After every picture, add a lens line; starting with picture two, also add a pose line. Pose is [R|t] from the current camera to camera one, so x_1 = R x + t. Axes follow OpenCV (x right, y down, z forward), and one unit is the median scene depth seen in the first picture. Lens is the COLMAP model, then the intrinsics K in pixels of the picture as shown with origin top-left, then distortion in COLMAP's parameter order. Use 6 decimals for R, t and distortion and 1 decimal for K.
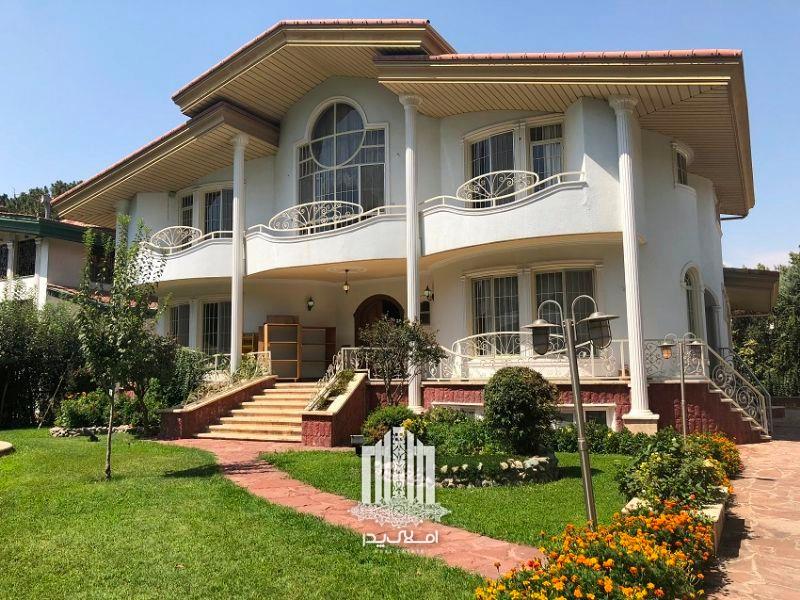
lens RADIAL K [[648.6, 0, 405.8], [0, 648.6, 304.7], [0, 0, 1]] dist [0.021147, -0.018455]
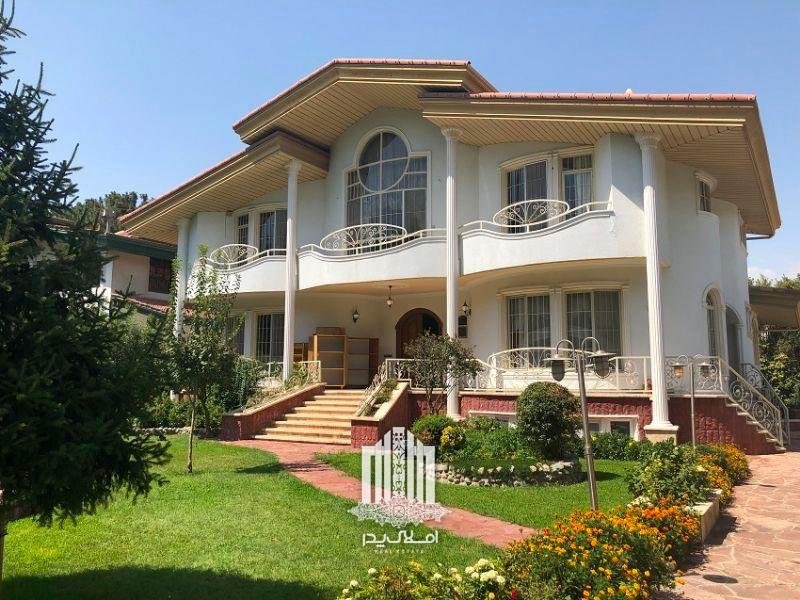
lens RADIAL K [[648.6, 0, 414.1], [0, 648.6, 305.5], [0, 0, 1]] dist [0.021147, -0.018455]
pose [[0.999111, 0.010186, -0.040916, -0.008443], [-0.010451, 0.999926, -0.006245, -0.017782], [0.040850, 0.006667, 0.999143, -0.089746]]
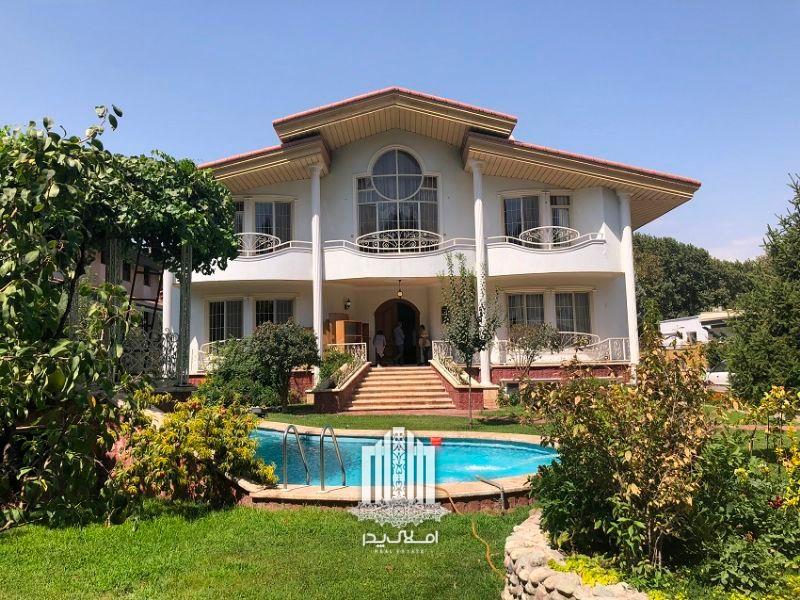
lens RADIAL K [[648.6, 0, 393.3], [0, 648.6, 313.9], [0, 0, 1]] dist [0.021147, -0.018455]
pose [[0.873167, 0.025709, 0.486743, -0.851057], [-0.041100, 0.998935, 0.020967, -0.015583], [-0.485686, -0.038313, 0.873293, -0.145946]]
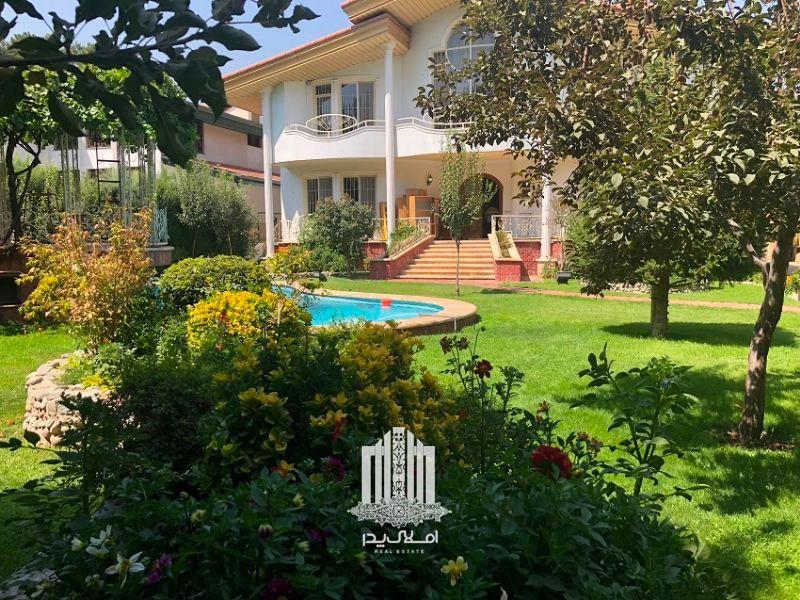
lens RADIAL K [[648.6, 0, 408.9], [0, 648.6, 305.1], [0, 0, 1]] dist [0.021147, -0.018455]
pose [[0.981820, -0.016164, 0.189125, -0.556355], [-0.024300, 0.977466, 0.209691, -0.034364], [-0.188253, -0.210475, 0.959303, -0.361879]]
